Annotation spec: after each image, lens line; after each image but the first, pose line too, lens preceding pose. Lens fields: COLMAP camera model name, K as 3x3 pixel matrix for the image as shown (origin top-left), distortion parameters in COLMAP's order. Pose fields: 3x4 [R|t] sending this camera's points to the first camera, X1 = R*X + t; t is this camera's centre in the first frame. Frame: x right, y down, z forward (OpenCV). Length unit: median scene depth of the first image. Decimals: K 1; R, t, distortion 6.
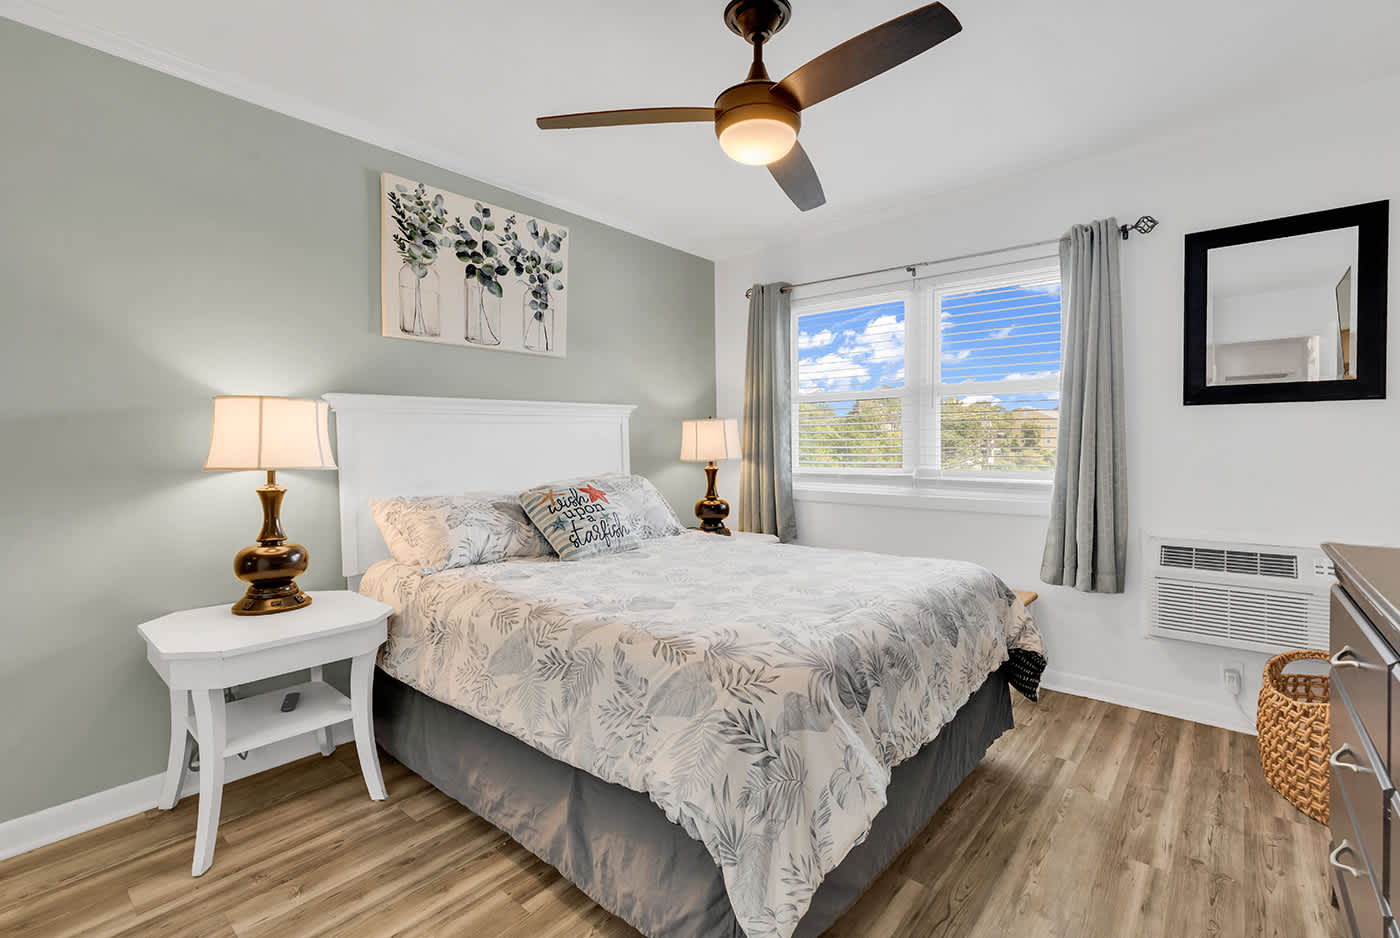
lens RADIAL K [[644.3, 0, 720.6], [0, 644.3, 444.0], [0, 0, 1]] dist [0.011891, -0.002197]
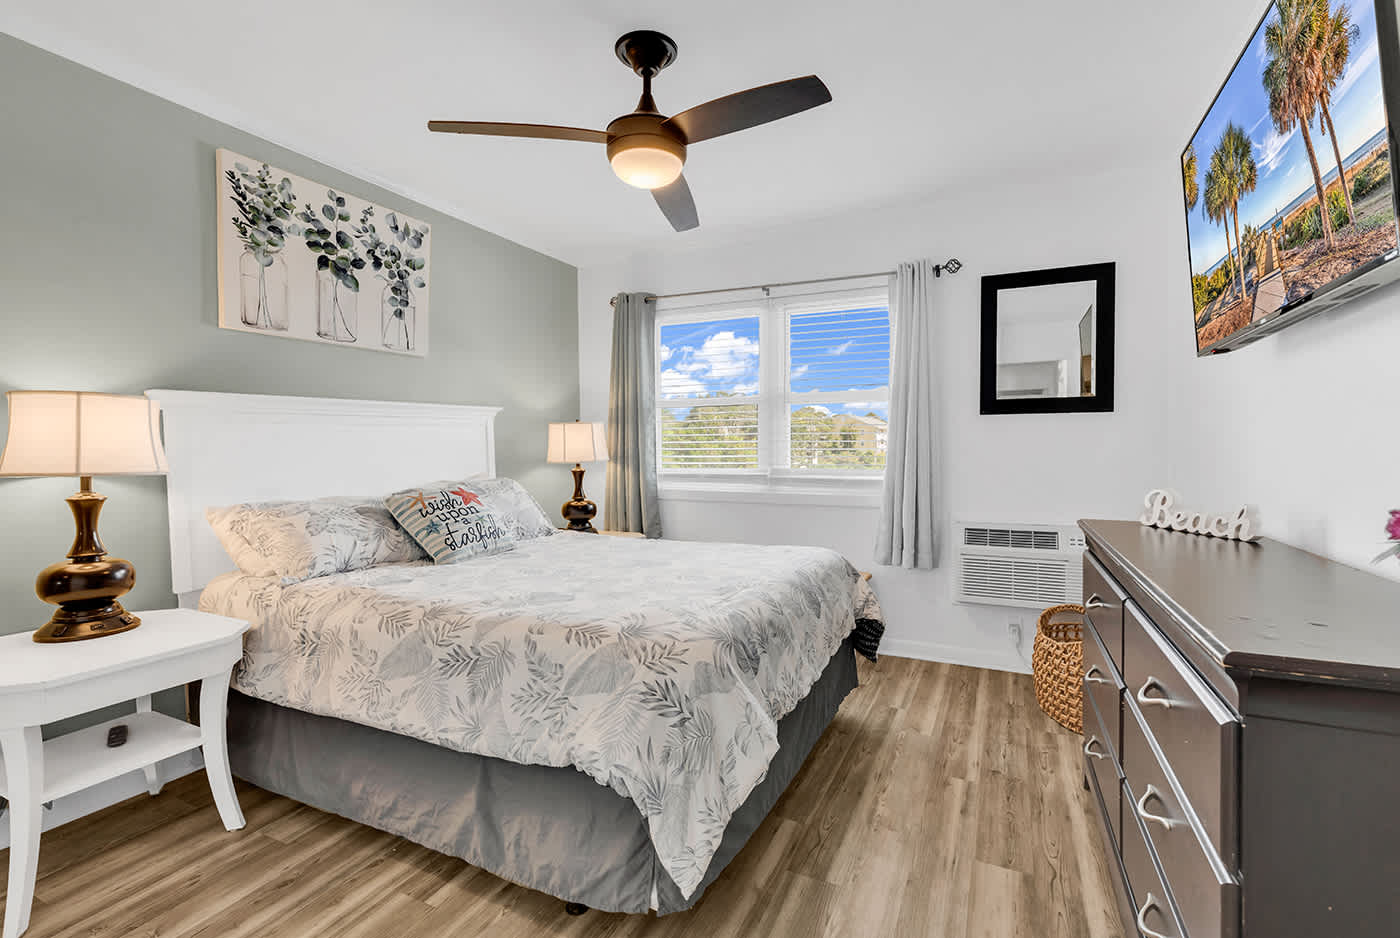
lens RADIAL K [[644.3, 0, 713.6], [0, 644.3, 446.8], [0, 0, 1]] dist [0.011891, -0.002197]
pose [[0.968067, -0.001300, 0.250688, -0.102967], [0.001384, 0.999999, -0.000158, 0.002183], [-0.250687, 0.000500, 0.968068, -0.077104]]
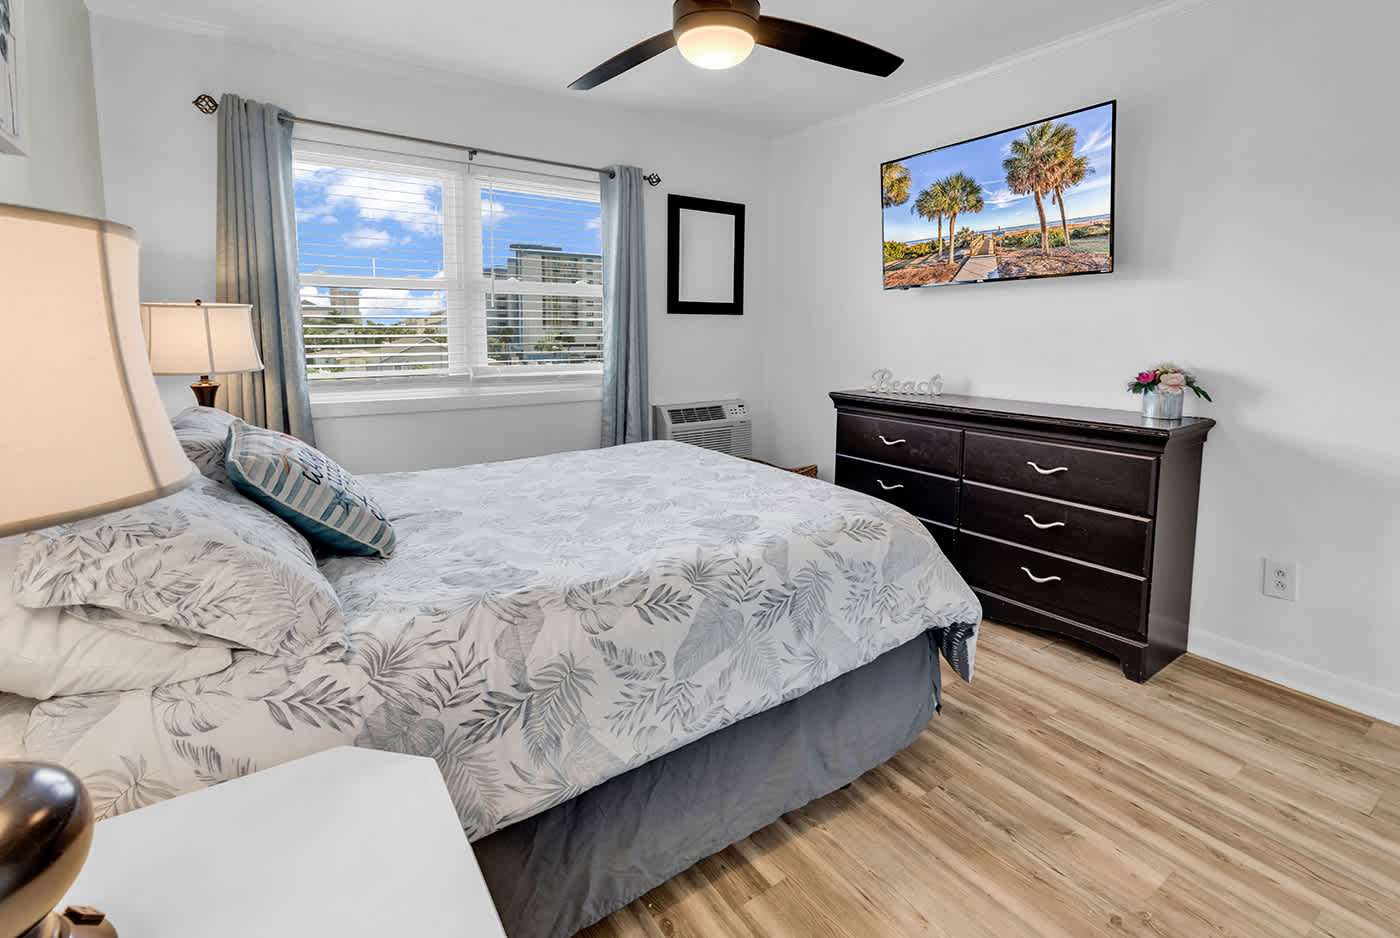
lens RADIAL K [[644.3, 0, 745.5], [0, 644.3, 387.6], [0, 0, 1]] dist [0.011891, -0.002197]
pose [[0.249028, -0.083350, 0.964903, -0.921657], [-0.001359, 0.996259, 0.086409, -0.028131], [-0.968495, -0.022830, 0.247983, 0.694826]]
